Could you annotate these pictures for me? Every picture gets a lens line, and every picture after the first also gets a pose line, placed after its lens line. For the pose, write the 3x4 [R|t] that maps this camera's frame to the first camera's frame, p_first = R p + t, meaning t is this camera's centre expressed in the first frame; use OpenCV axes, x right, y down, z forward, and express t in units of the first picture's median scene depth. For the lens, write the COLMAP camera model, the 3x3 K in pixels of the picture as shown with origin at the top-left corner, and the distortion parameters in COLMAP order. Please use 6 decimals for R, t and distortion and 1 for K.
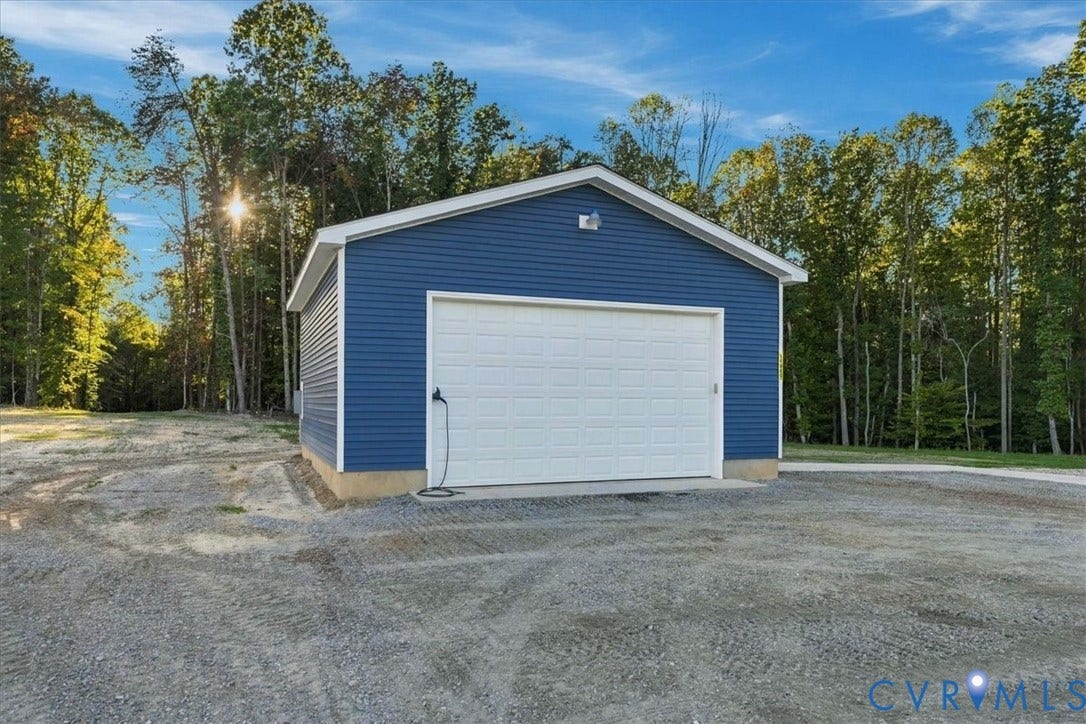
lens RADIAL K [[740.3, 0, 543.0], [0, 740.3, 392.8], [0, 0, 1]] dist [-0.001156, 0.001853]
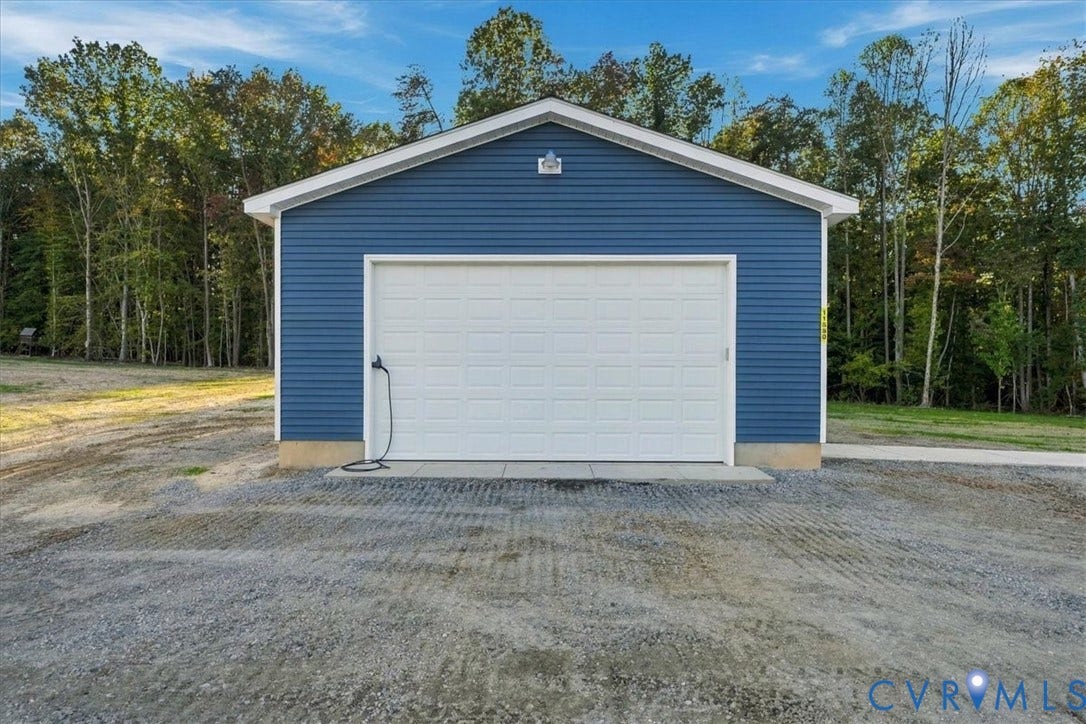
lens RADIAL K [[672.5, 0, 543.0], [0, 672.5, 362.0], [0, 0, 1]] dist [-0.001072, 0.000263]
pose [[0.922029, -0.002882, -0.387110, 0.385529], [0.004983, 0.999978, 0.004423, -0.001694], [0.387089, -0.006007, 0.922023, 0.279107]]
